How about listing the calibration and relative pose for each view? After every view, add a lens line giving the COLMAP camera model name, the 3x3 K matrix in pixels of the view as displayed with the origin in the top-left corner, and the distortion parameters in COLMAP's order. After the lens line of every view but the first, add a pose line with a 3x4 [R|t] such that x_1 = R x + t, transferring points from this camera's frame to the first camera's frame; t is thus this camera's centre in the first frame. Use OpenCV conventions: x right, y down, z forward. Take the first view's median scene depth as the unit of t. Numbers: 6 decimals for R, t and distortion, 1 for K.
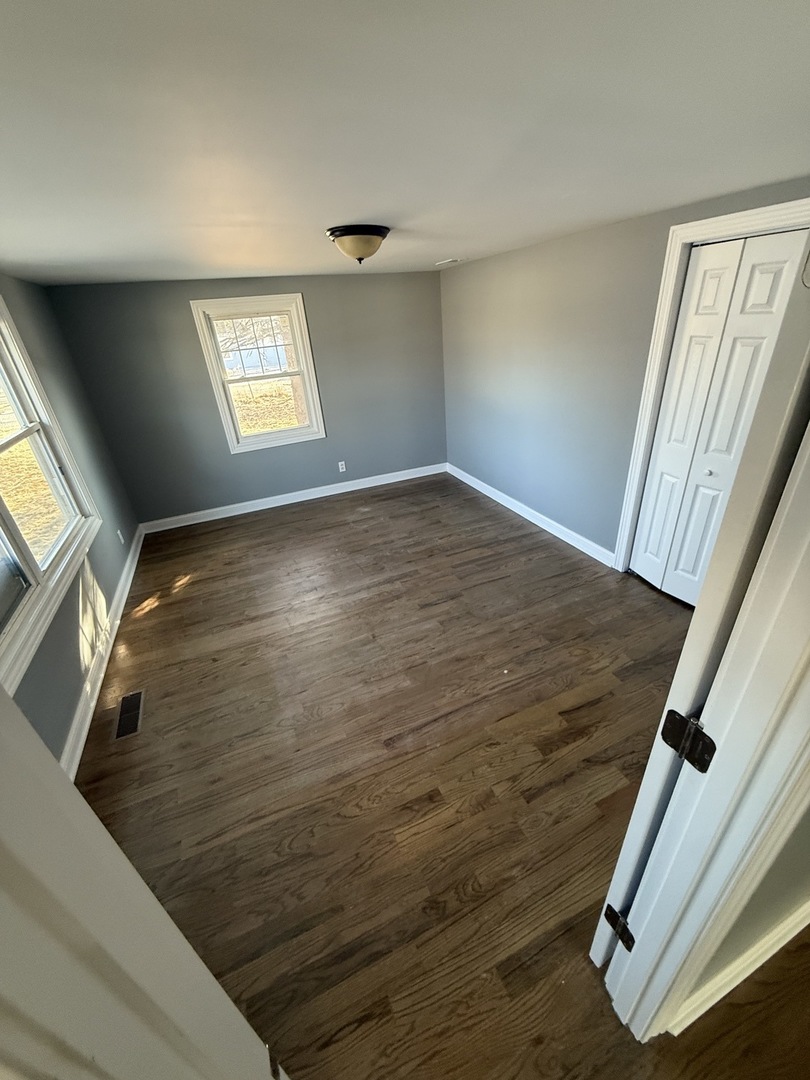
lens RADIAL K [[430.1, 0, 406.8], [0, 430.1, 537.3], [0, 0, 1]] dist [-0.002300, 0.000425]
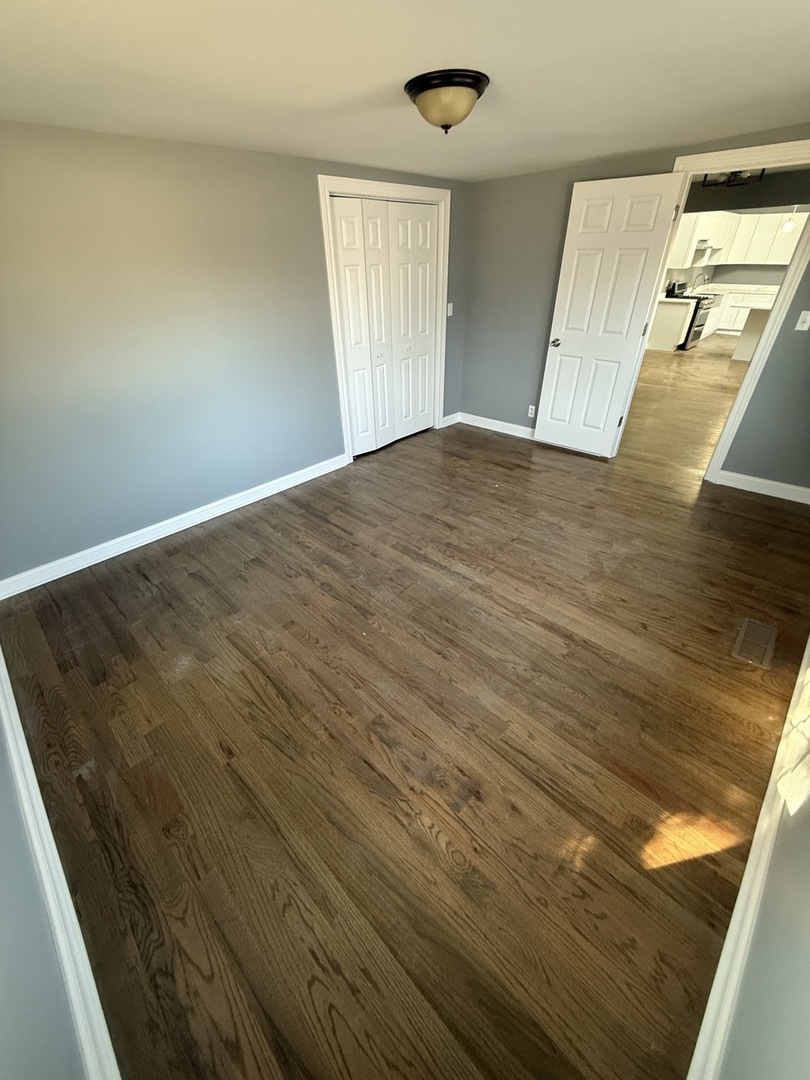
lens RADIAL K [[430.1, 0, 402.0], [0, 430.1, 546.1], [0, 0, 1]] dist [-0.002300, 0.000425]
pose [[-0.374905, -0.452382, 0.809195, -0.718994], [0.472208, 0.657958, 0.586610, -0.441853], [-0.797788, 0.602031, -0.033053, 1.071207]]
